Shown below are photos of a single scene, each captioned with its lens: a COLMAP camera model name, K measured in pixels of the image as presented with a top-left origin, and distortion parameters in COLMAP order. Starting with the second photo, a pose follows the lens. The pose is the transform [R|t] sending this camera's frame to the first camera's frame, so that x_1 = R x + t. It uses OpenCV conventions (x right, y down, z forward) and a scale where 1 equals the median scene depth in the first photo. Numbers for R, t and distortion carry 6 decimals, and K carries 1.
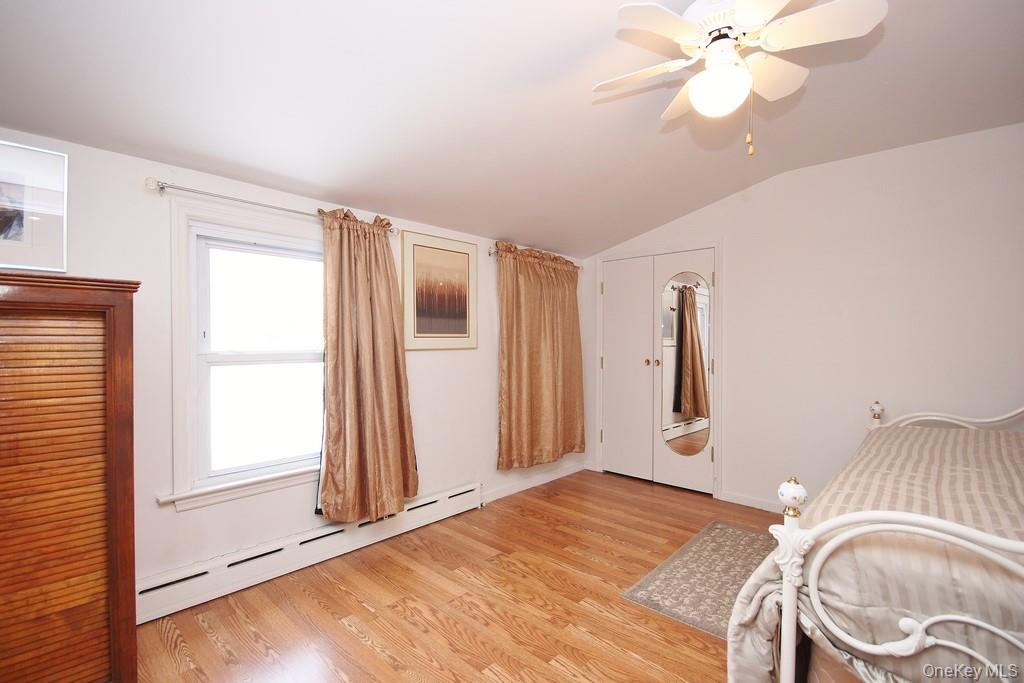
lens RADIAL K [[470.7, 0, 509.5], [0, 470.7, 343.4], [0, 0, 1]] dist [0.001066, -0.006290]
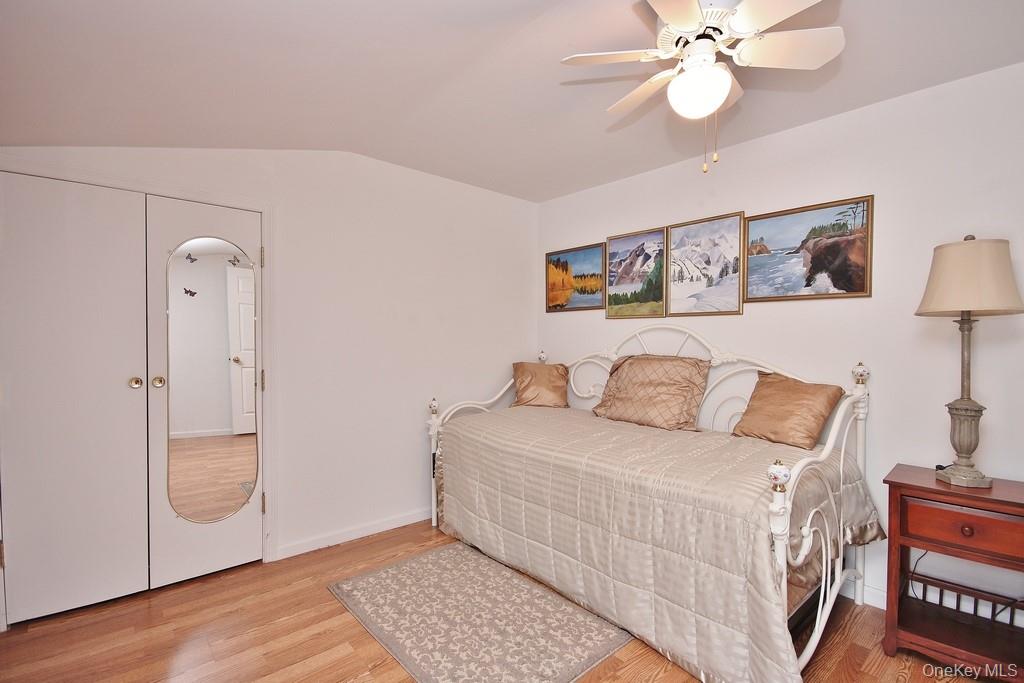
lens RADIAL K [[470.7, 0, 509.6], [0, 470.7, 343.5], [0, 0, 1]] dist [0.001066, -0.006290]
pose [[0.088995, -0.007656, 0.996003, -0.262716], [-0.001092, 0.999969, 0.007784, -0.013555], [-0.996032, -0.001780, 0.088983, 0.601312]]
